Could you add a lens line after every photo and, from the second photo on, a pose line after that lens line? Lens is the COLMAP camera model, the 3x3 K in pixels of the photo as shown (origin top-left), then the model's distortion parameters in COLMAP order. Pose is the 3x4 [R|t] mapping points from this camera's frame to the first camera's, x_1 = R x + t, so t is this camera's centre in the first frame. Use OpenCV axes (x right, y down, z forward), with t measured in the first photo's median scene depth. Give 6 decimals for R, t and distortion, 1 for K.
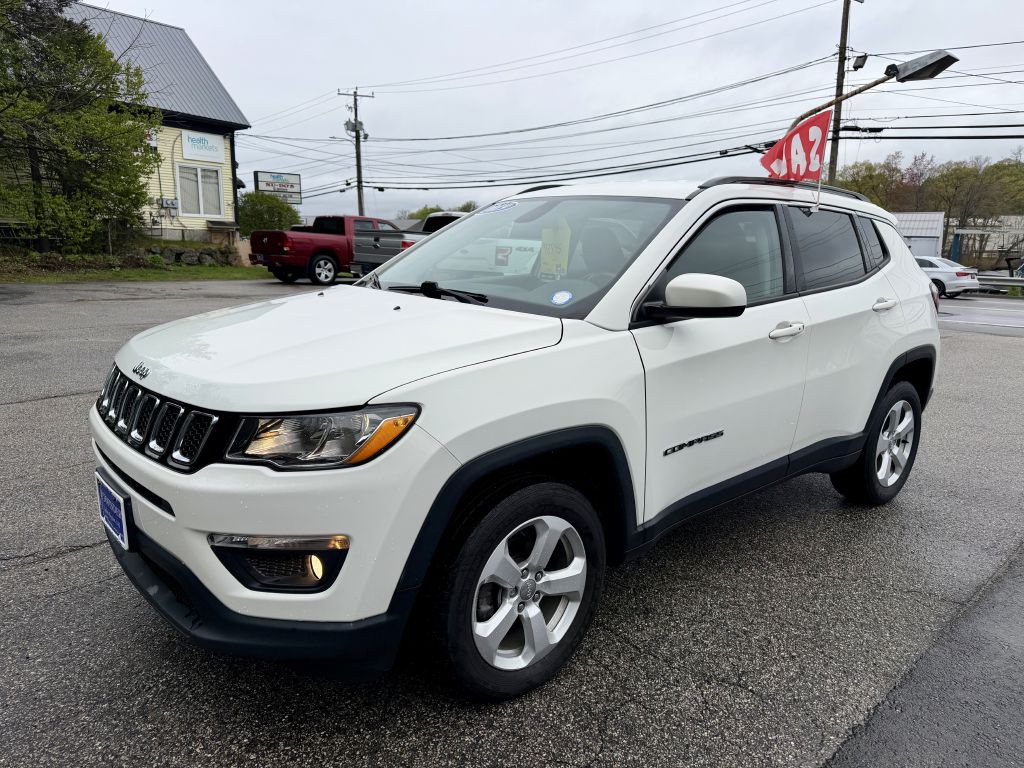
lens RADIAL K [[748.8, 0, 544.8], [0, 748.8, 381.9], [0, 0, 1]] dist [0.002740, -0.010549]
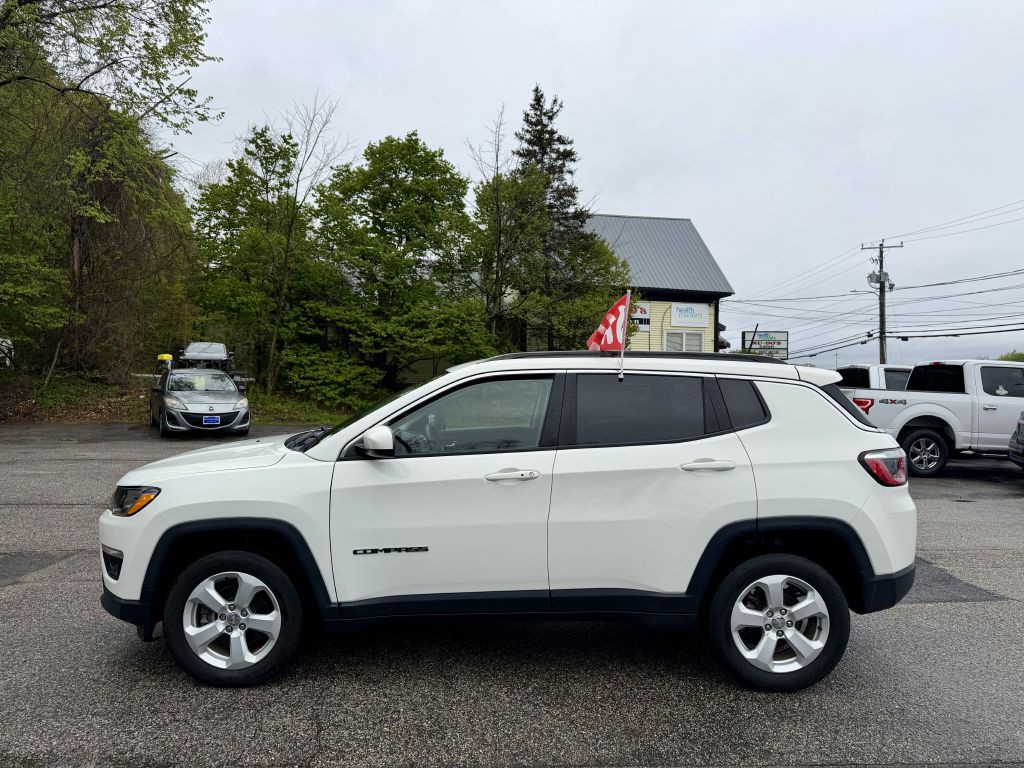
lens RADIAL K [[748.8, 0, 515.6], [0, 748.8, 384.7], [0, 0, 1]] dist [0.002740, -0.010549]
pose [[0.726589, -0.019210, -0.686804, 0.147995], [-0.116100, 0.981802, -0.150287, -0.003900], [0.677192, 0.188935, 0.711136, 0.018027]]
